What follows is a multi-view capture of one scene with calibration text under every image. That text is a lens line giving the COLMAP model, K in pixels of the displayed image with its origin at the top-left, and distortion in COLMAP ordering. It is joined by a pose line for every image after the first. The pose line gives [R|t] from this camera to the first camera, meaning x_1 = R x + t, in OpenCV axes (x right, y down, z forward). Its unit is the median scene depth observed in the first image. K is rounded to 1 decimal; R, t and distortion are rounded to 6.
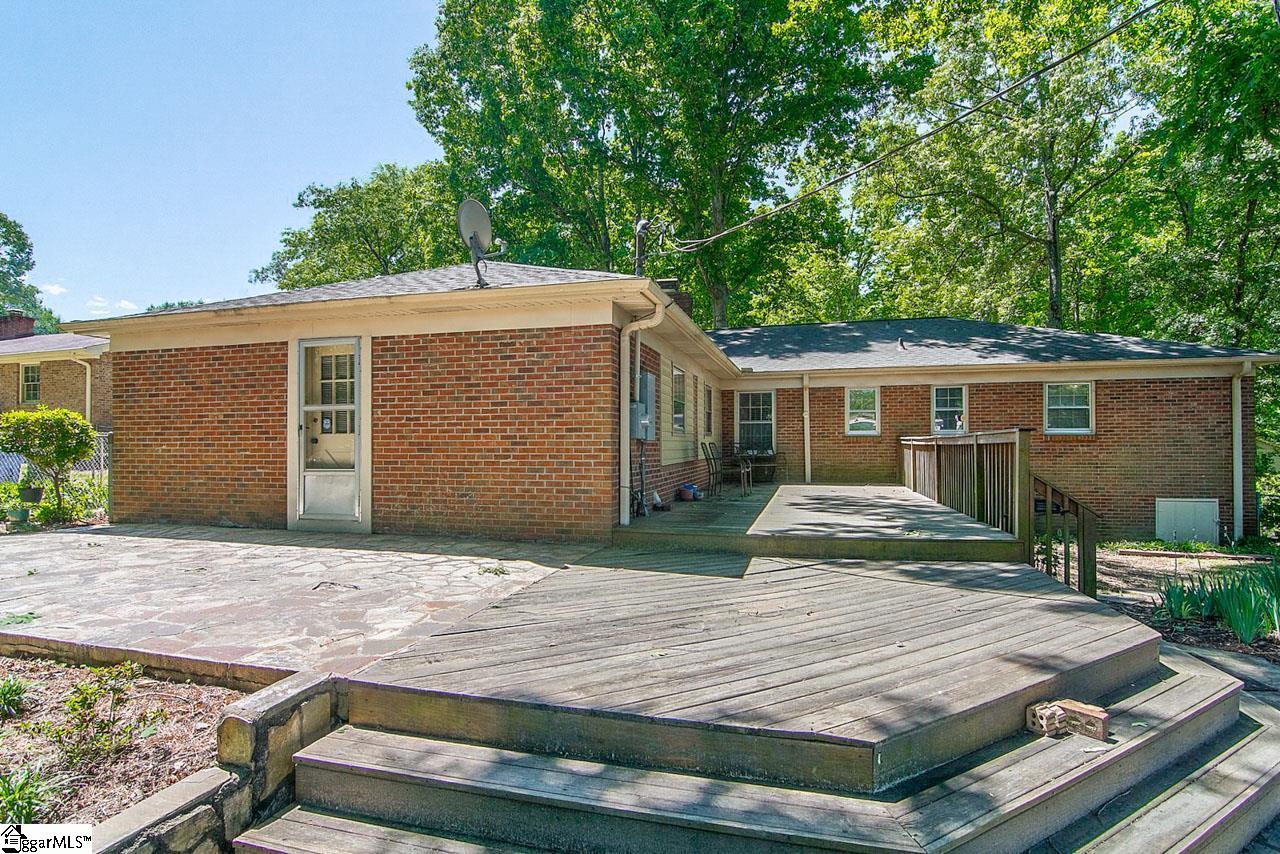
lens RADIAL K [[627.5, 0, 640.4], [0, 627.5, 437.6], [0, 0, 1]] dist [-0.010379, -0.000371]
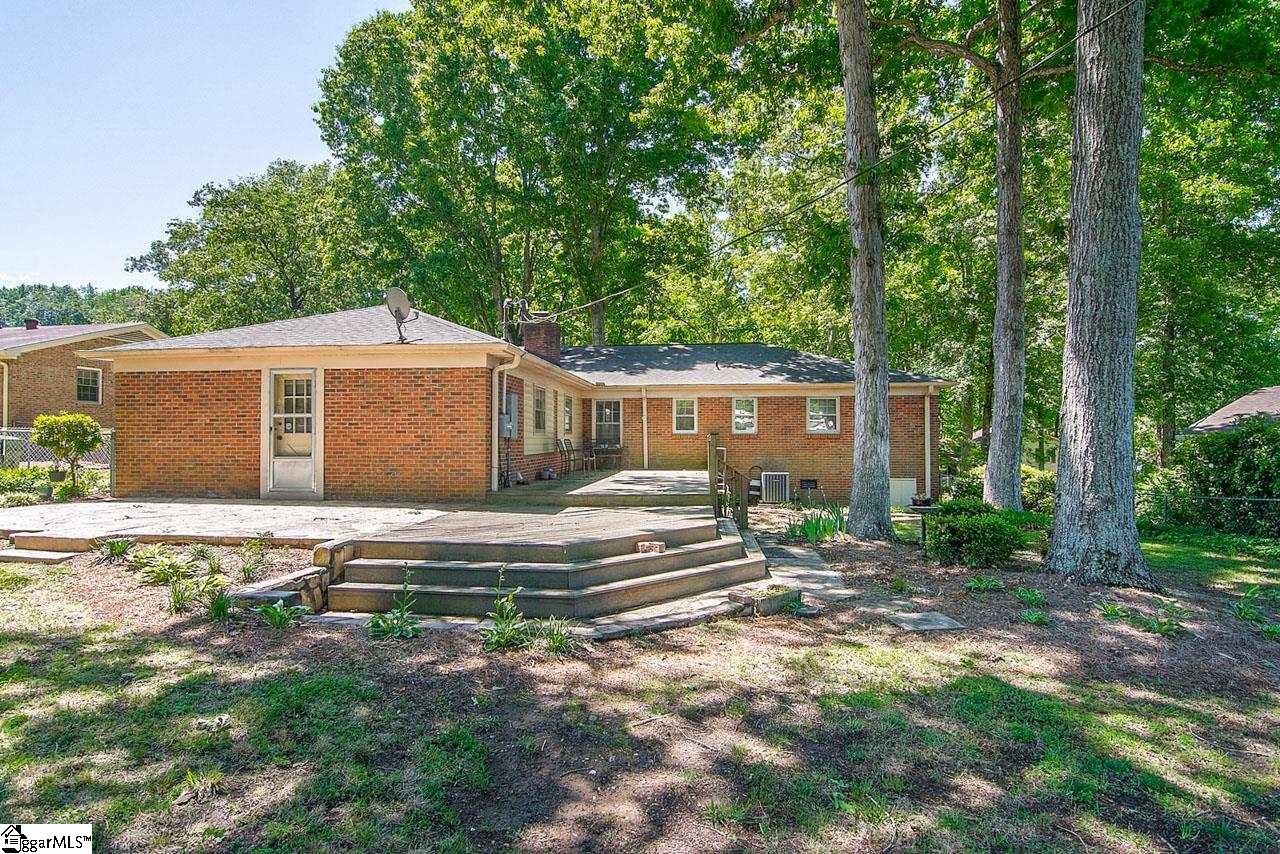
lens RADIAL K [[627.5, 0, 640.4], [0, 627.5, 437.6], [0, 0, 1]] dist [-0.010379, -0.000371]
pose [[0.987121, 0.003398, 0.159940, 0.072581], [-0.004901, 0.999947, 0.009007, -0.011870], [-0.159901, -0.009675, 0.987086, -0.541401]]
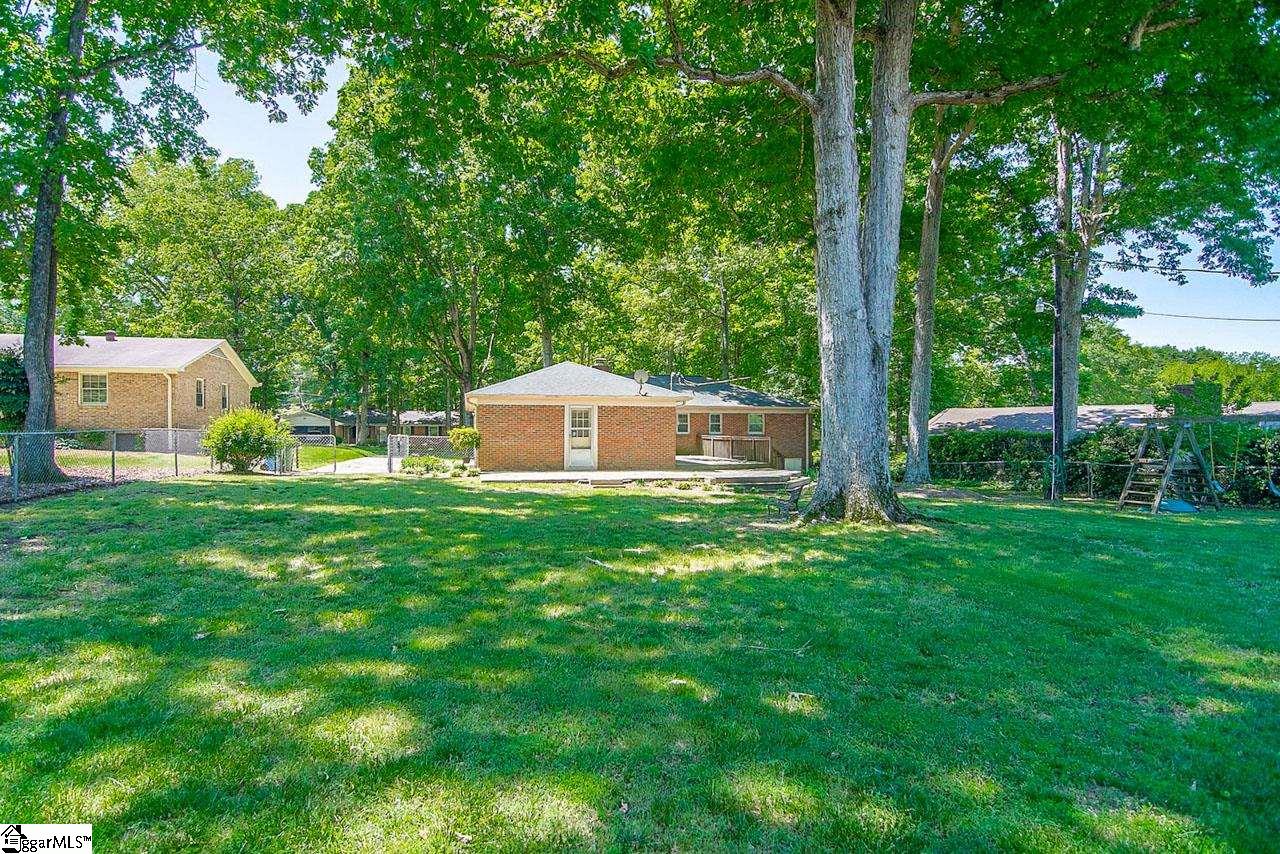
lens RADIAL K [[652.5, 0, 640.0], [0, 652.5, 427.0], [0, 0, 1]] dist [0.002043, 0.000232]
pose [[0.870216, 0.006795, 0.492623, -1.623687], [-0.010189, 0.999939, 0.004205, -0.064616], [-0.492565, -0.008679, 0.870233, -1.689456]]
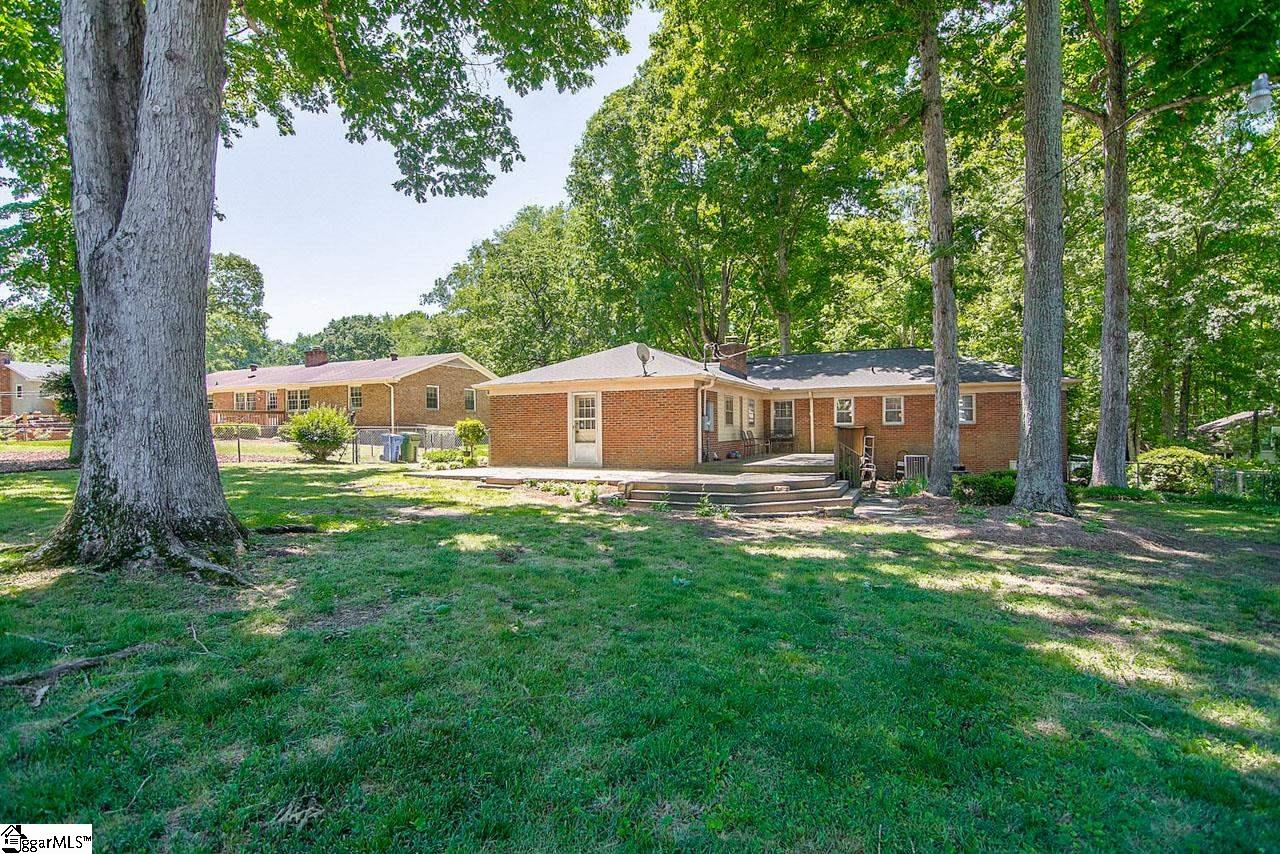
lens RADIAL K [[627.5, 0, 640.4], [0, 627.5, 437.6], [0, 0, 1]] dist [-0.010379, -0.000371]
pose [[0.987167, -0.005423, -0.159597, 0.125937], [0.009343, 0.999673, 0.023817, -0.027865], [0.159416, -0.025002, 0.986895, -1.368929]]
